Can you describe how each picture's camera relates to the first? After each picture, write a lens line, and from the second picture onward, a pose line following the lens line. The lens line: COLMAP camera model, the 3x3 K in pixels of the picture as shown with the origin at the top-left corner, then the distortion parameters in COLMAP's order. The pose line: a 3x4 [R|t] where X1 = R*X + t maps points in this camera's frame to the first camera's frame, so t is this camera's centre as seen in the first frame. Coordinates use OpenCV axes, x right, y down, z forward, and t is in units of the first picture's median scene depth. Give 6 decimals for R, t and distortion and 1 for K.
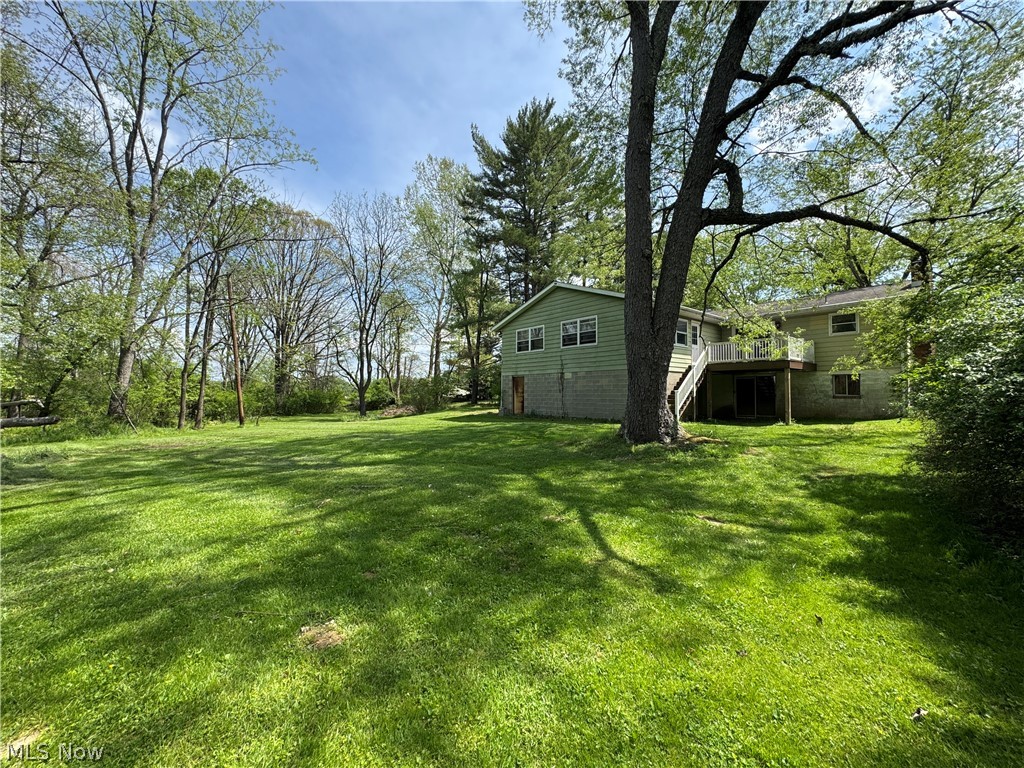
lens RADIAL K [[414.6, 0, 512.0], [0, 414.6, 384.0], [0, 0, 1]] dist [-0.002935, -0.000123]
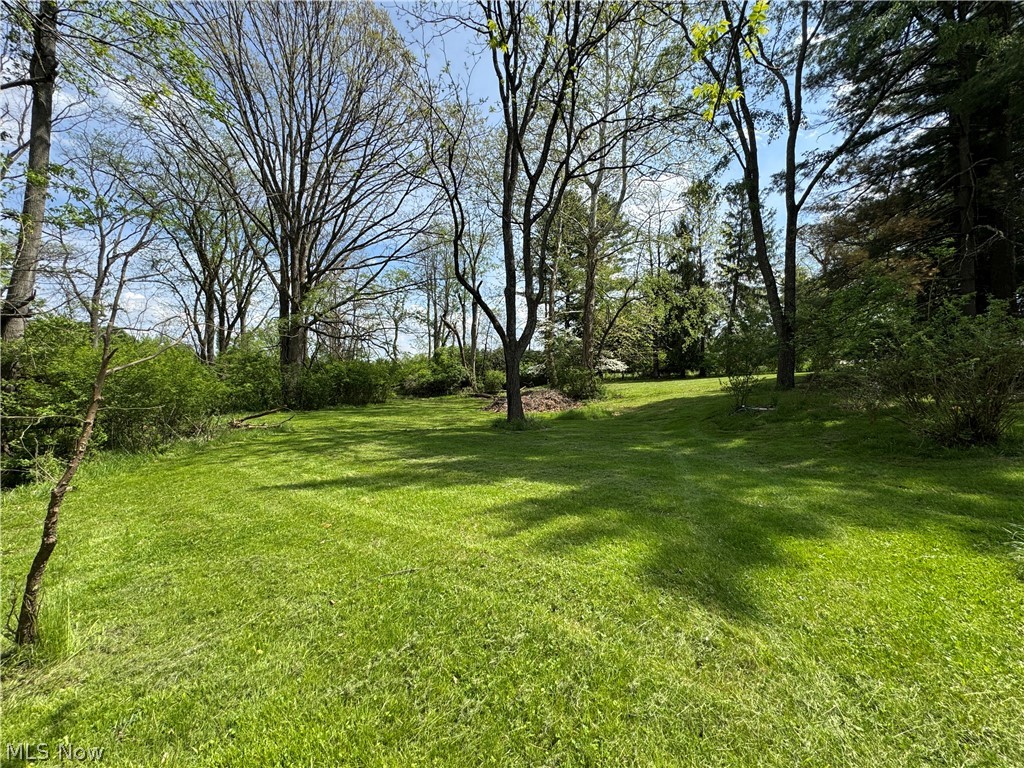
lens RADIAL K [[414.6, 0, 512.0], [0, 414.6, 384.0], [0, 0, 1]] dist [-0.002935, -0.000123]
pose [[0.999853, -0.006119, -0.015990, -0.262010], [0.006812, 0.999022, 0.043679, 0.022504], [0.015708, -0.043781, 0.998918, 0.460147]]
